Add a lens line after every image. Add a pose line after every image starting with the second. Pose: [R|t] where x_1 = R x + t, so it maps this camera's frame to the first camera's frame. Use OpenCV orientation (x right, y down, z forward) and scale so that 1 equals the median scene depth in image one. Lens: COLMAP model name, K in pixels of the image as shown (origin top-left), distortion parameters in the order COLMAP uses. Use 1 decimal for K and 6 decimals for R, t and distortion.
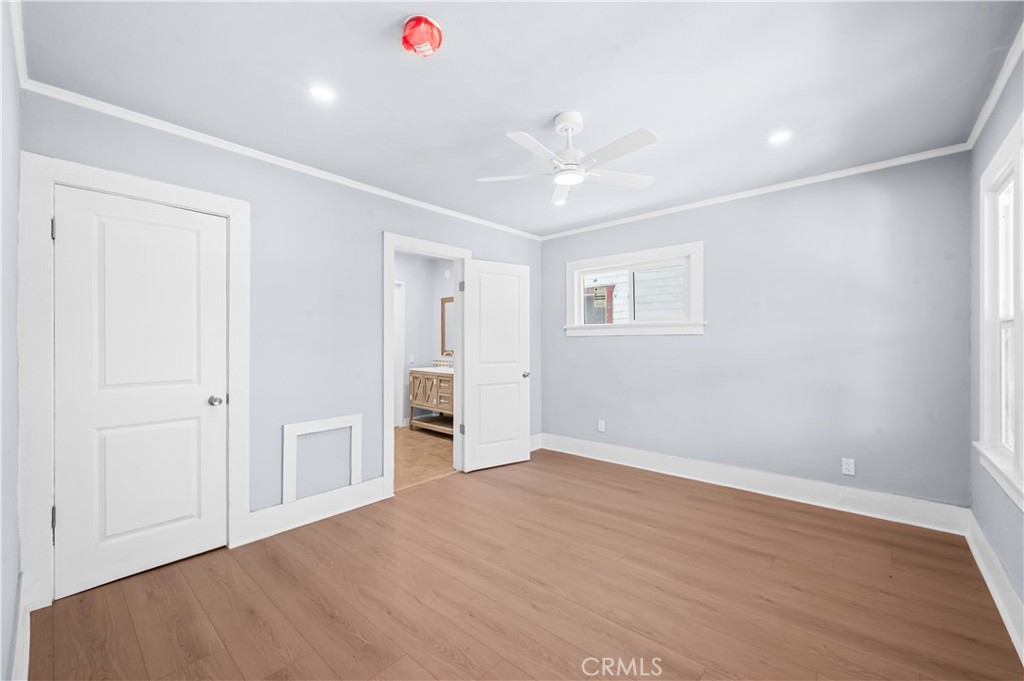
lens RADIAL K [[419.3, 0, 513.1], [0, 419.3, 339.5], [0, 0, 1]] dist [0.002658, 0.000267]
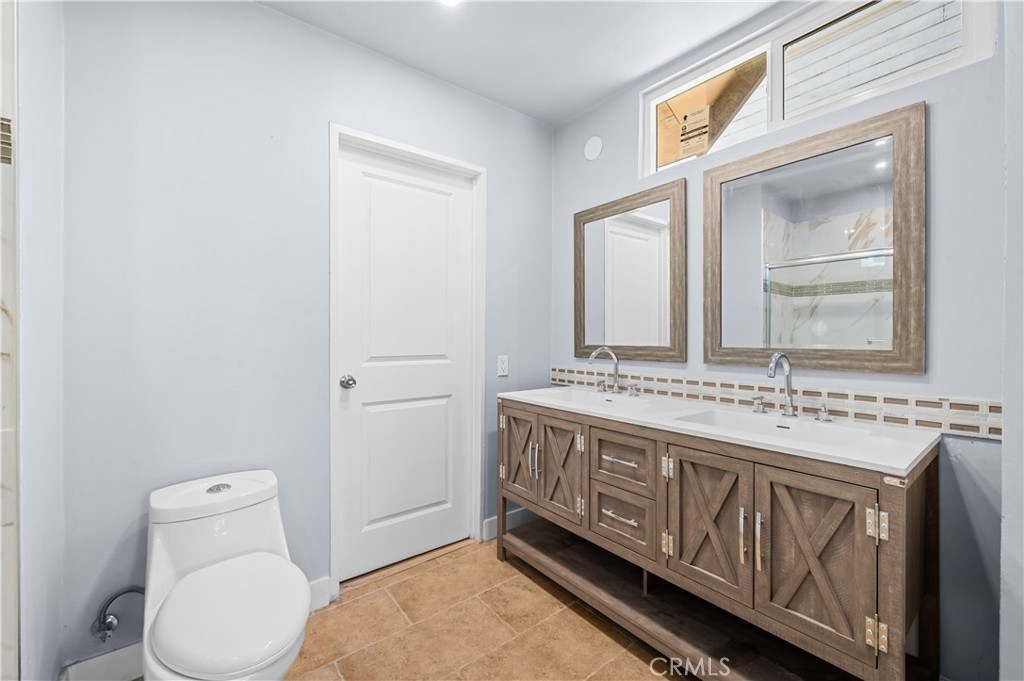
lens RADIAL K [[419.3, 0, 508.8], [0, 419.3, 335.8], [0, 0, 1]] dist [0.002658, 0.000267]
pose [[0.982918, -0.001860, -0.184033, -0.170799], [0.001063, 0.999990, -0.004432, 0.020140], [0.184039, 0.004161, 0.982910, 0.641078]]
